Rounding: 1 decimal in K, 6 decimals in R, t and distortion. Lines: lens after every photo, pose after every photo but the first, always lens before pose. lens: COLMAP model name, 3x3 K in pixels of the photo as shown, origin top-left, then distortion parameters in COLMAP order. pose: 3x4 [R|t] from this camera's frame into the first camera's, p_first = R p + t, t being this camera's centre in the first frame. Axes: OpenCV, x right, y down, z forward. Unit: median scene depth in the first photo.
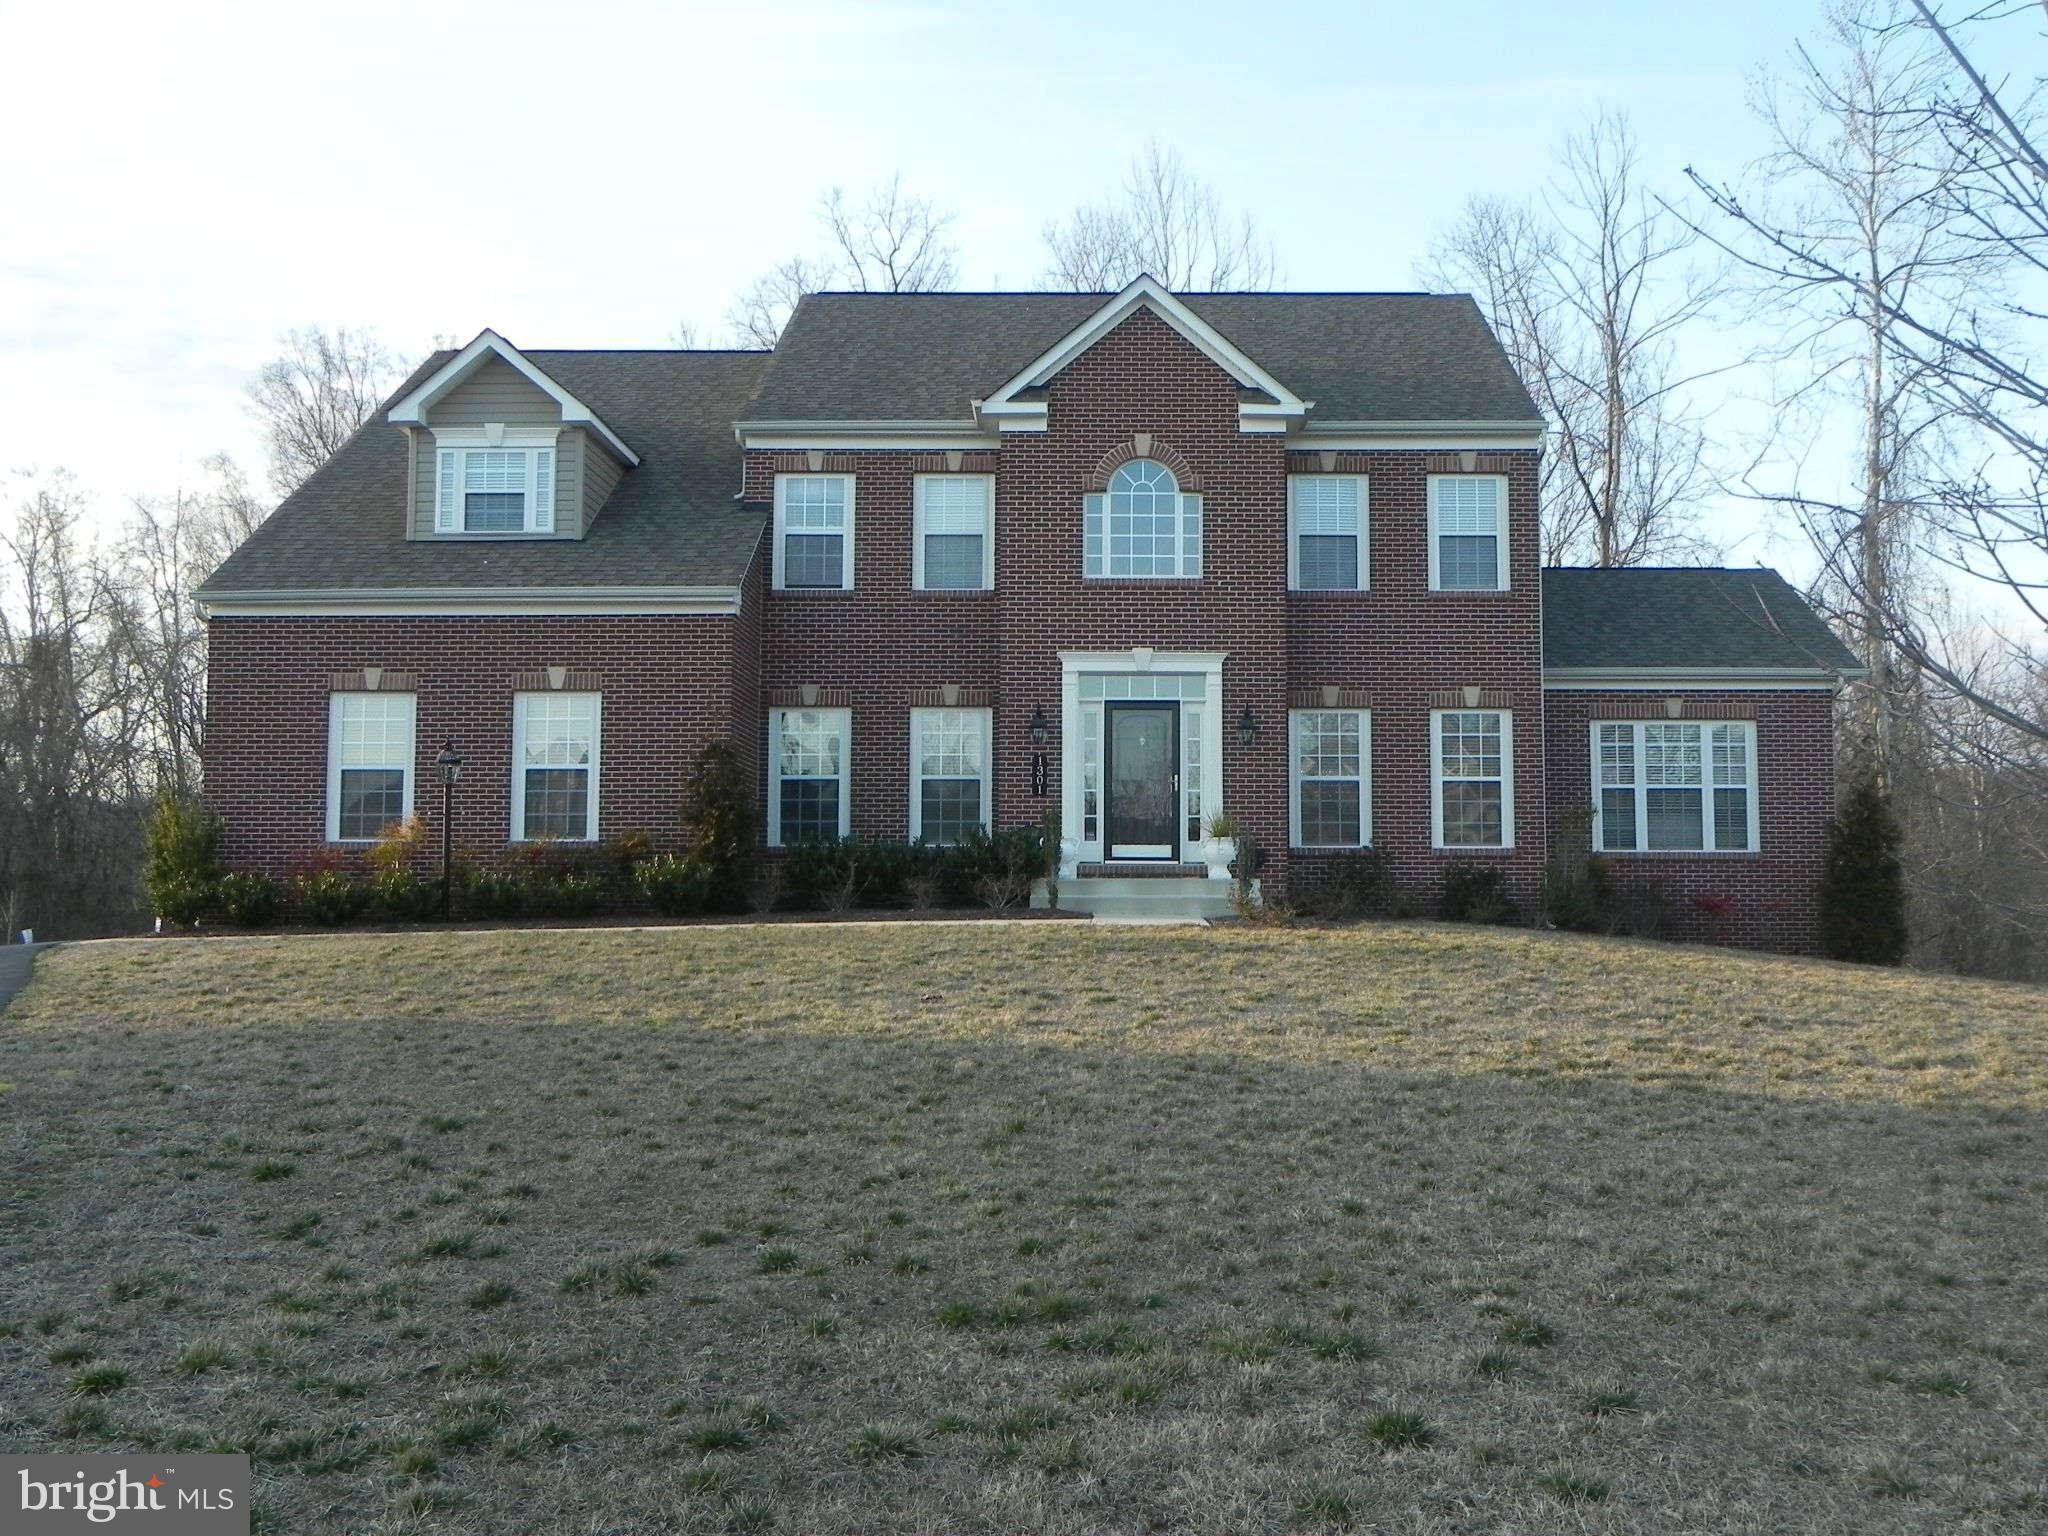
lens RADIAL K [[1992.4, 0, 1024.0], [0, 1992.4, 768.0], [0, 0, 1]] dist [-0.007489, 0.019989]
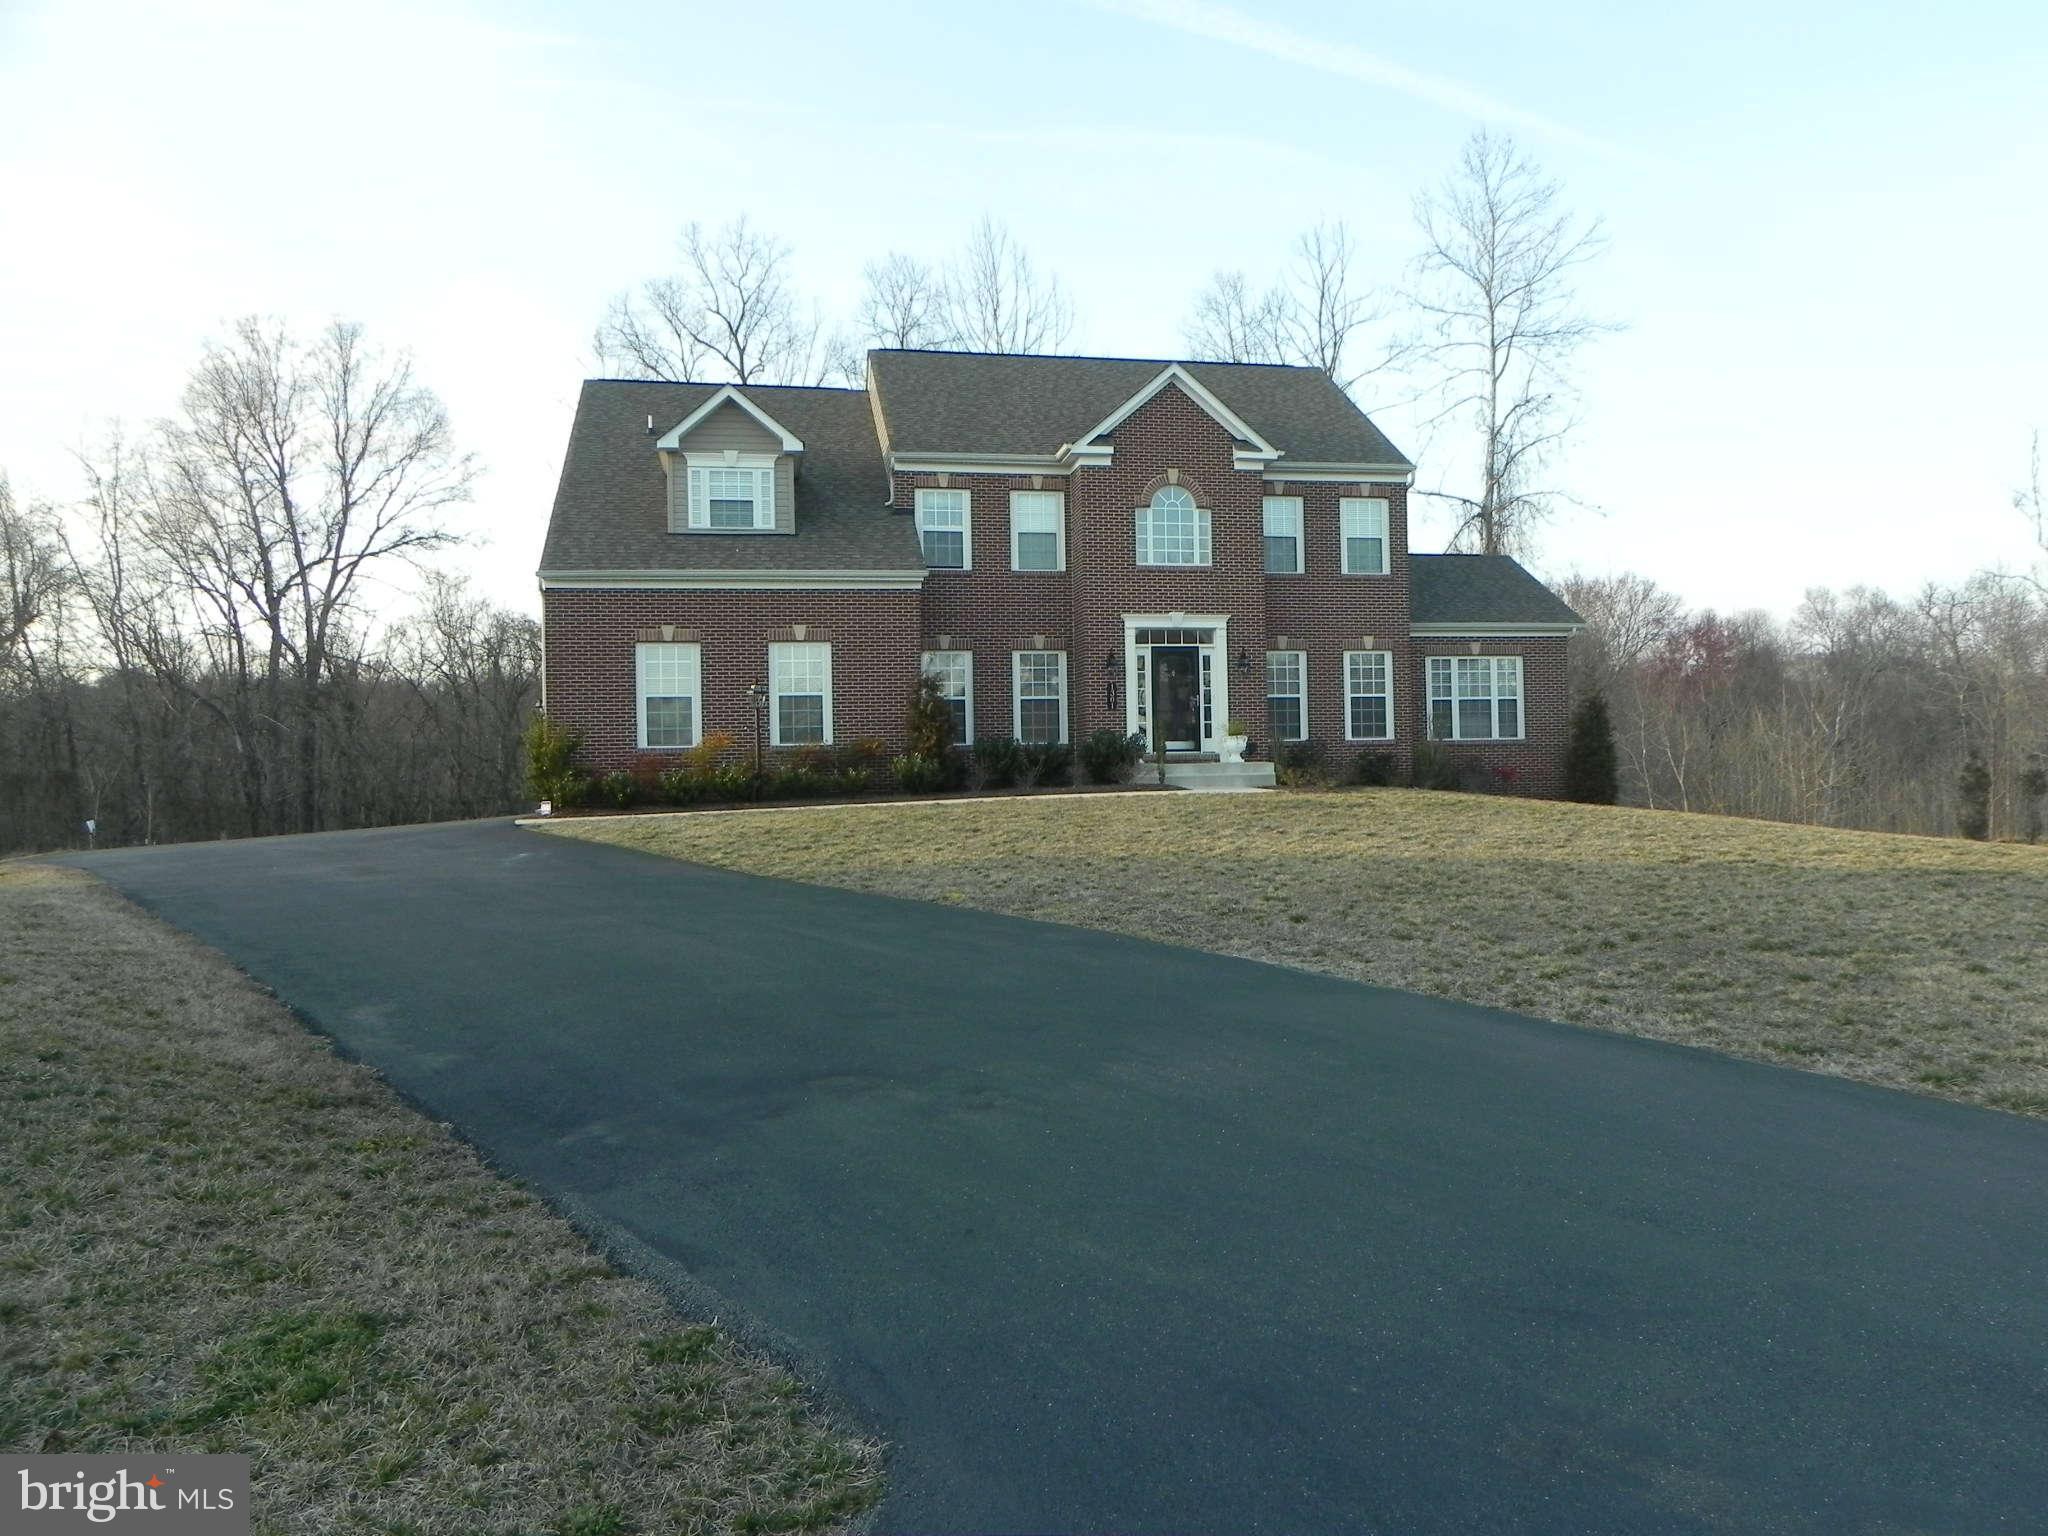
lens RADIAL K [[1559.7, 0, 1087.1], [0, 1559.7, 759.2], [0, 0, 1]] dist [0.007380, 0.005188]
pose [[0.974405, -0.018686, 0.224020, -0.266300], [0.006247, 0.998405, 0.056107, -0.014632], [-0.224711, -0.053272, 0.972968, -0.143173]]
